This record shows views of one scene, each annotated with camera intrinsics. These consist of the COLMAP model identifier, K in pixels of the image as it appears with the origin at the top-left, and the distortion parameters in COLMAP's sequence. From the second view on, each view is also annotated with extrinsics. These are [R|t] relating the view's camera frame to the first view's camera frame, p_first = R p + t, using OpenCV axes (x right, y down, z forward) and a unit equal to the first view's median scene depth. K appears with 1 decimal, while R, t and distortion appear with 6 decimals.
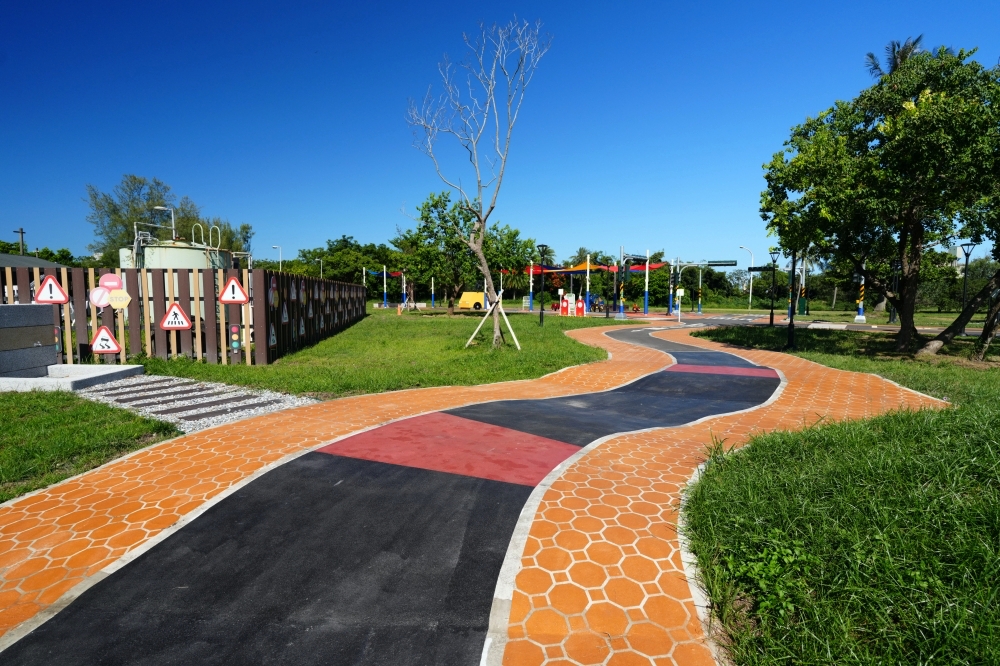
lens RADIAL K [[522.6, 0, 500.0], [0, 522.6, 333.0], [0, 0, 1]] dist [-0.000746, -0.000181]
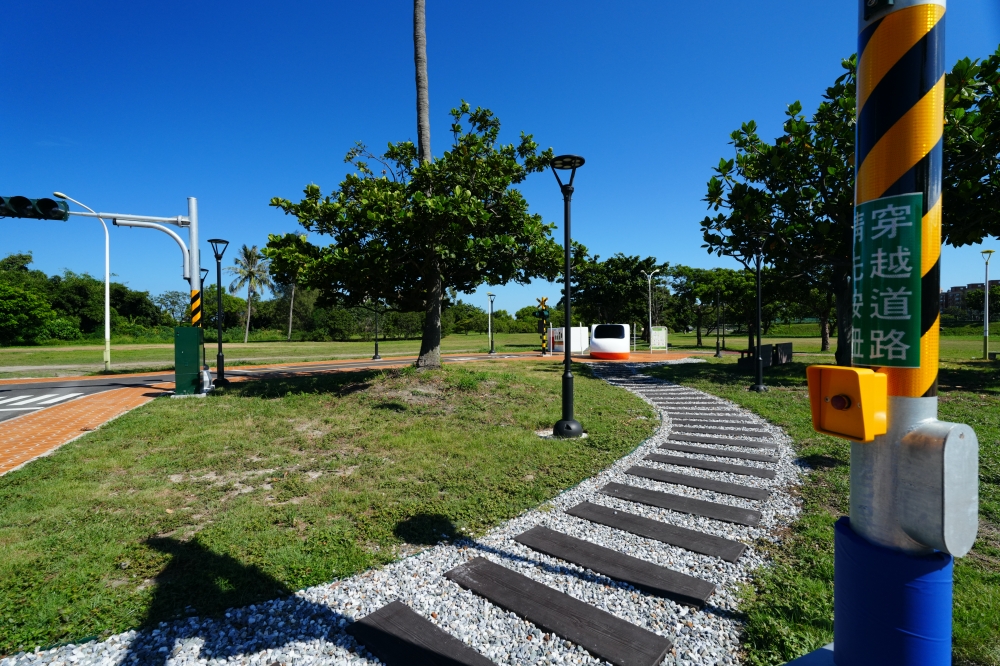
lens RADIAL K [[470.9, 0, 518.5], [0, 470.9, 330.3], [0, 0, 1]] dist [0.002450, 0.000332]
pose [[0.526636, -0.019788, 0.849861, 0.164543], [0.067809, 0.997521, -0.018793, -0.019203], [-0.847382, 0.067525, 0.526672, 0.250529]]
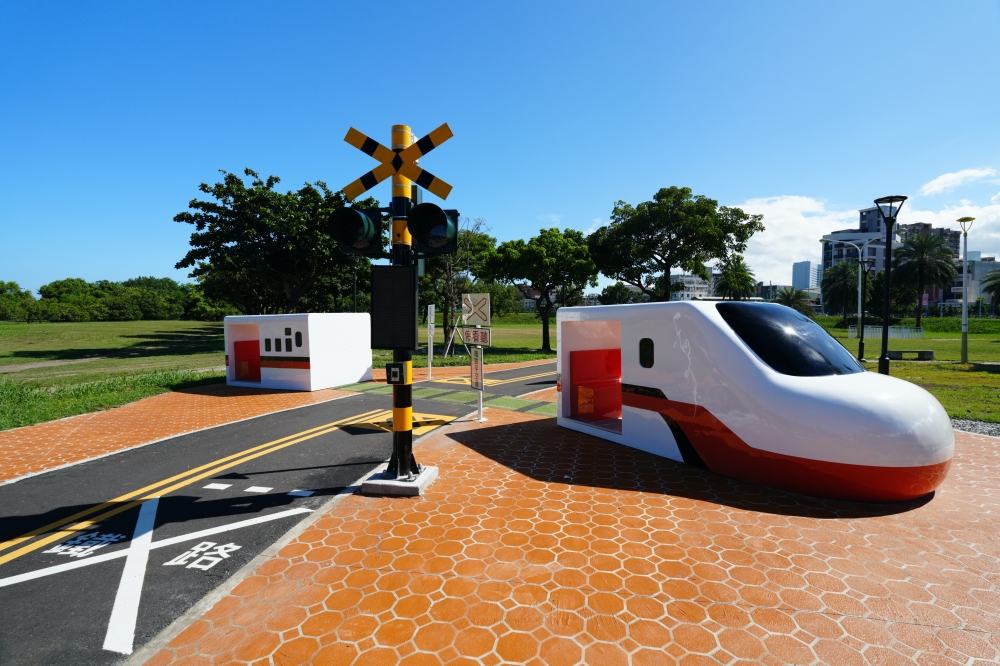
lens RADIAL K [[460.9, 0, 497.6], [0, 460.9, 329.5], [0, 0, 1]] dist [0.000255, 0.000334]
pose [[-0.226397, -0.041384, 0.973156, 0.345739], [0.053443, 0.997064, 0.054834, -0.024867], [-0.972568, 0.064423, -0.223521, 0.374691]]
